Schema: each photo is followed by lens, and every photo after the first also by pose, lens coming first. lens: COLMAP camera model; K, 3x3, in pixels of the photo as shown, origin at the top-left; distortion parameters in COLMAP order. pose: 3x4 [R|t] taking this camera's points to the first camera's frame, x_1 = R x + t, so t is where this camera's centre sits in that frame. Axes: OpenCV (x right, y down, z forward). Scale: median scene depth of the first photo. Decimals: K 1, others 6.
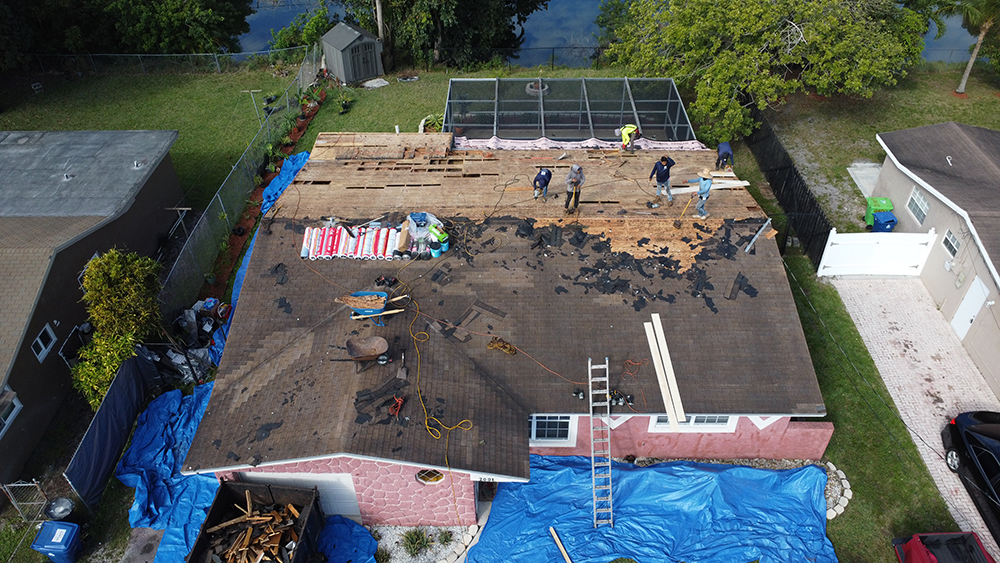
lens RADIAL K [[714.1, 0, 501.7], [0, 714.1, 281.4], [0, 0, 1]] dist [-0.028228, 0.007029]
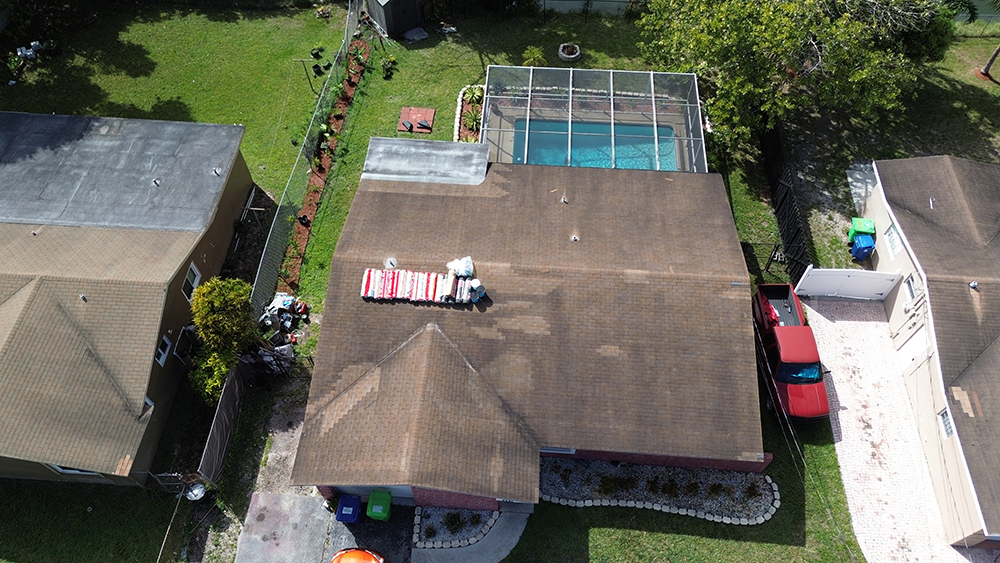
lens RADIAL K [[698.0, 0, 500.7], [0, 698.0, 281.2], [0, 0, 1]] dist [0.055501, -0.004016]
pose [[0.998371, 0.054827, -0.015819, -0.028665], [-0.048878, 0.964701, 0.258772, -0.390673], [0.029448, -0.257577, 0.965809, -0.177073]]
